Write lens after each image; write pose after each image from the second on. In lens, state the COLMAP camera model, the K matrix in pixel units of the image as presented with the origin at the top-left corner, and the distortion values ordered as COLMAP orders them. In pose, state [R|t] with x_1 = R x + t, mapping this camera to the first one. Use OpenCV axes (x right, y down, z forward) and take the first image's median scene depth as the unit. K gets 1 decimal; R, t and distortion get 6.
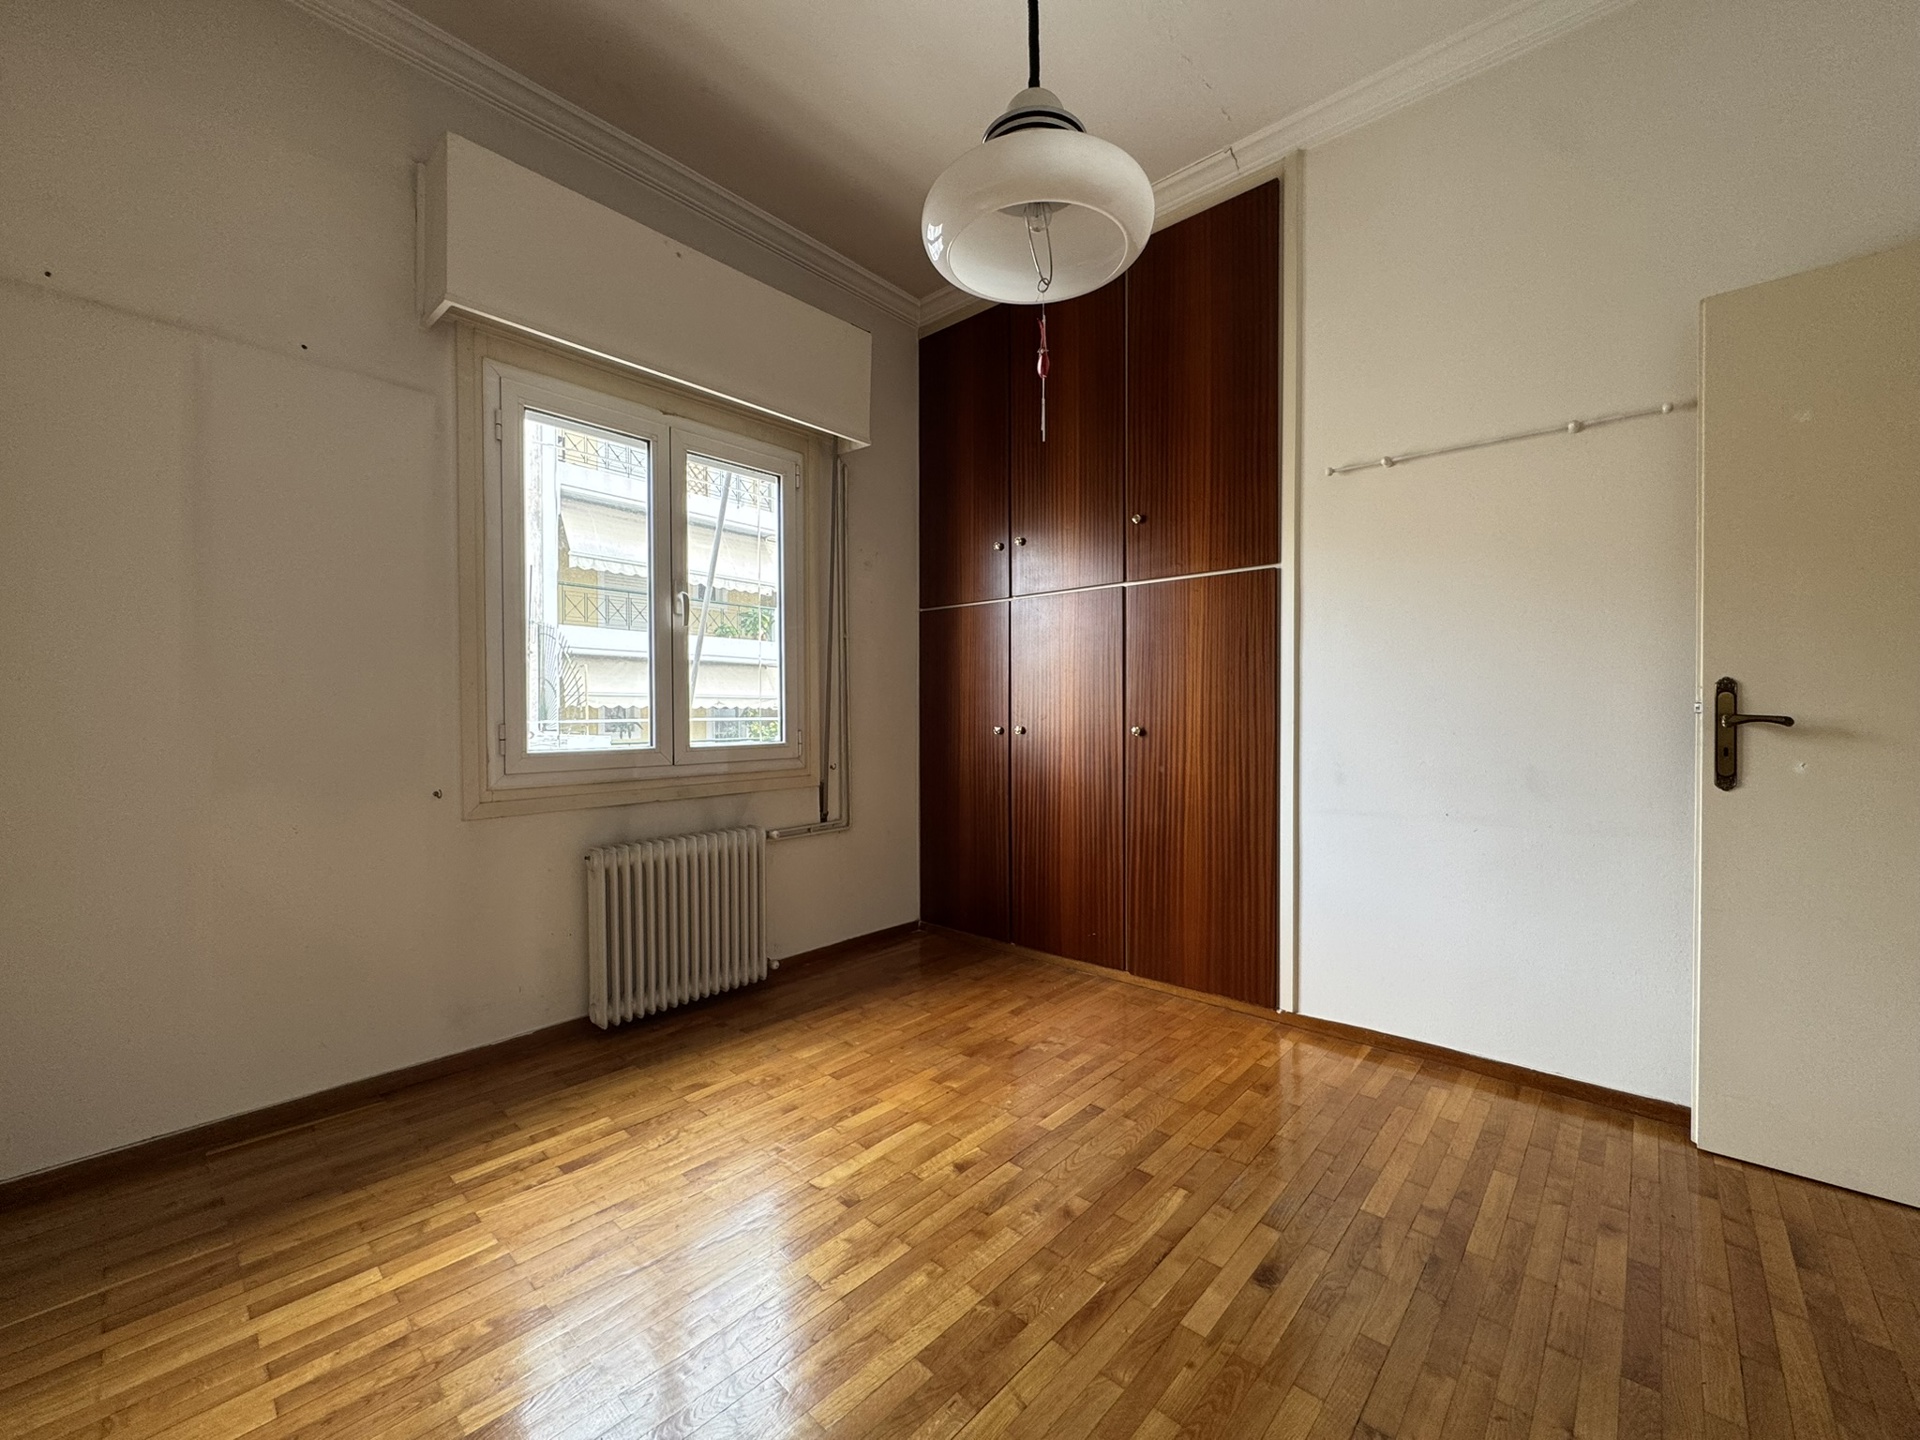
lens RADIAL K [[762.3, 0, 960.0], [0, 762.3, 720.0], [0, 0, 1]] dist [-0.002597, -0.000598]
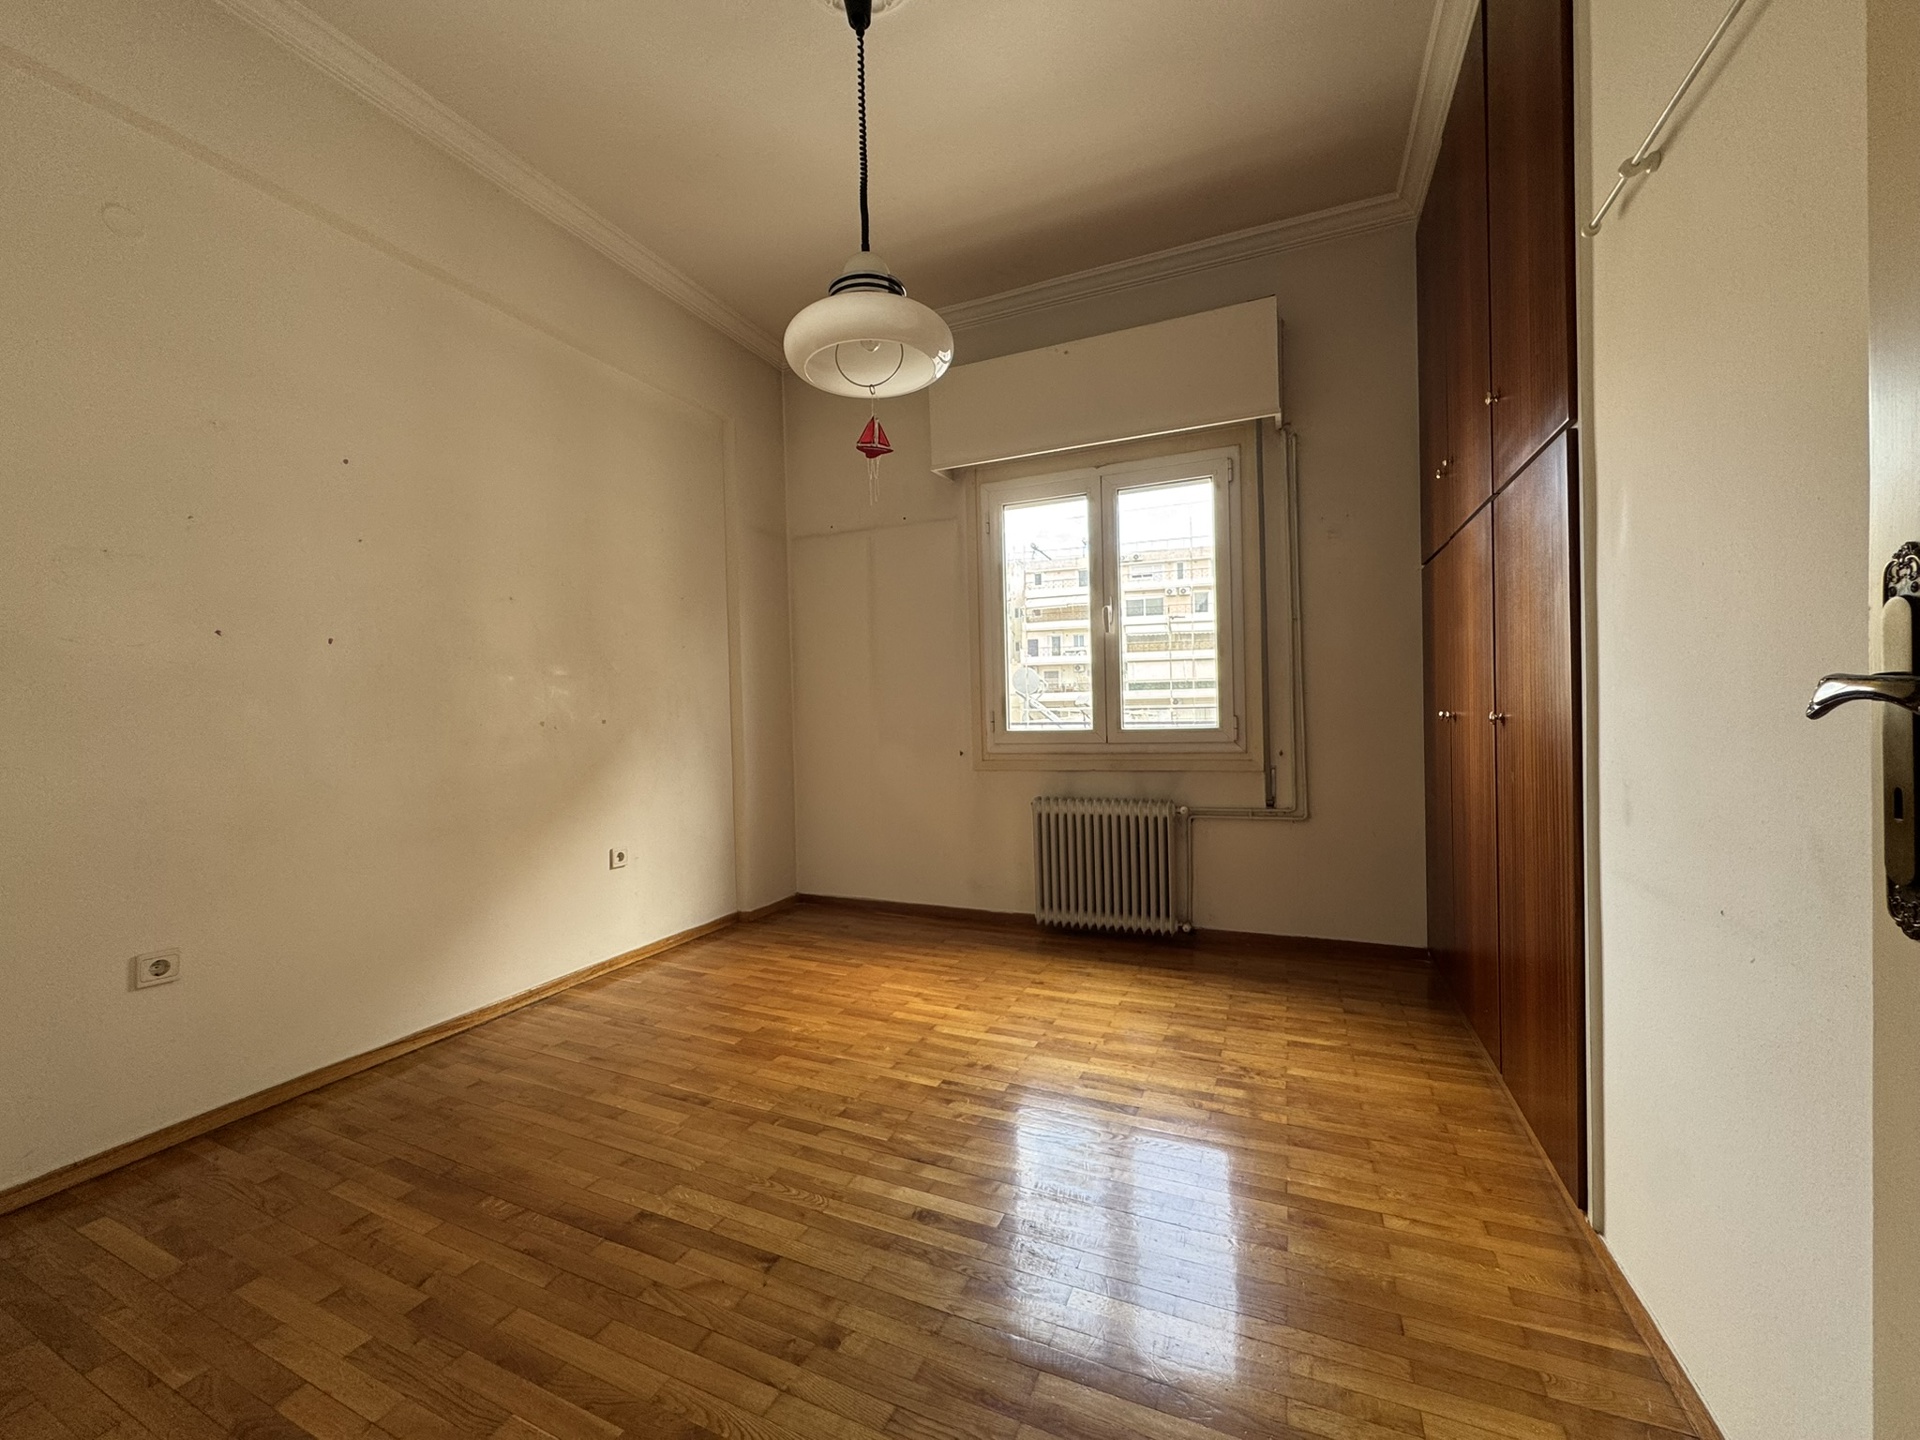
lens RADIAL K [[762.3, 0, 960.0], [0, 762.3, 720.0], [0, 0, 1]] dist [-0.002597, -0.000598]
pose [[0.317034, 0.006530, -0.948392, 0.794533], [0.013933, 0.999836, 0.011541, 0.002811], [0.948312, -0.016873, 0.316891, 0.389494]]
